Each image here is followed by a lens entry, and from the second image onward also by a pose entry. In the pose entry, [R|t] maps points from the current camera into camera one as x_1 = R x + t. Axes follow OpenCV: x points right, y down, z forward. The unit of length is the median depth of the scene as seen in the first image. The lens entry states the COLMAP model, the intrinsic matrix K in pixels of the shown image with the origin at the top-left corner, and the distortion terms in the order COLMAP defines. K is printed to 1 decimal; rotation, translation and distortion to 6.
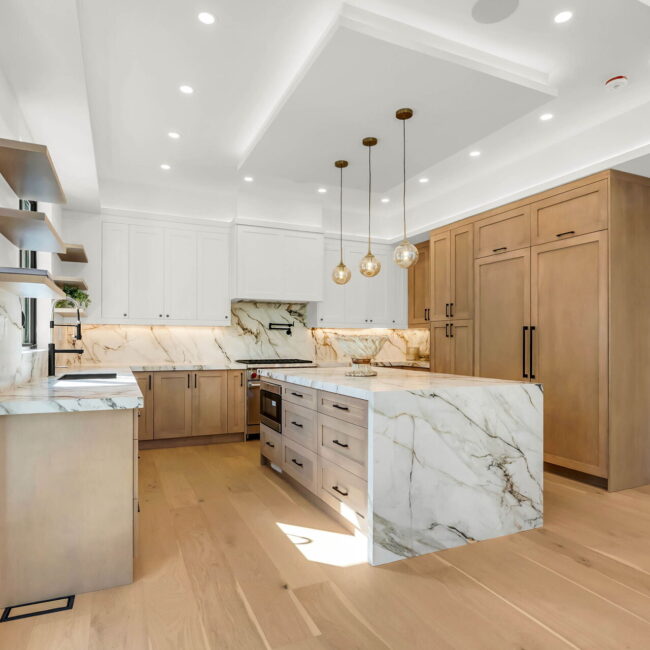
lens RADIAL K [[451.4, 0, 329.3], [0, 451.4, 339.5], [0, 0, 1]] dist [-0.012762, 0.006049]
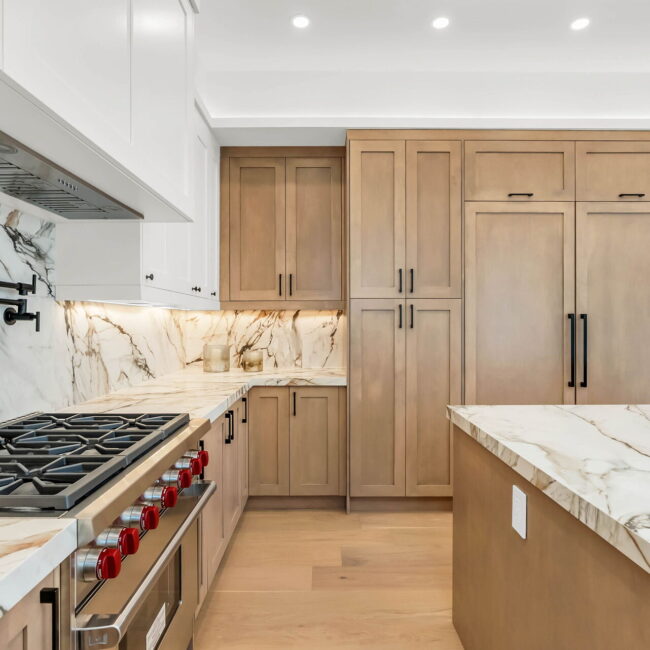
lens RADIAL K [[451.4, 0, 324.9], [0, 451.4, 324.1], [0, 0, 1]] dist [-0.012762, 0.006049]
pose [[0.419487, -0.006770, 0.907736, -0.293304], [-0.000546, 0.999970, 0.007710, -0.015001], [-0.907761, -0.003730, 0.419471, 0.857913]]
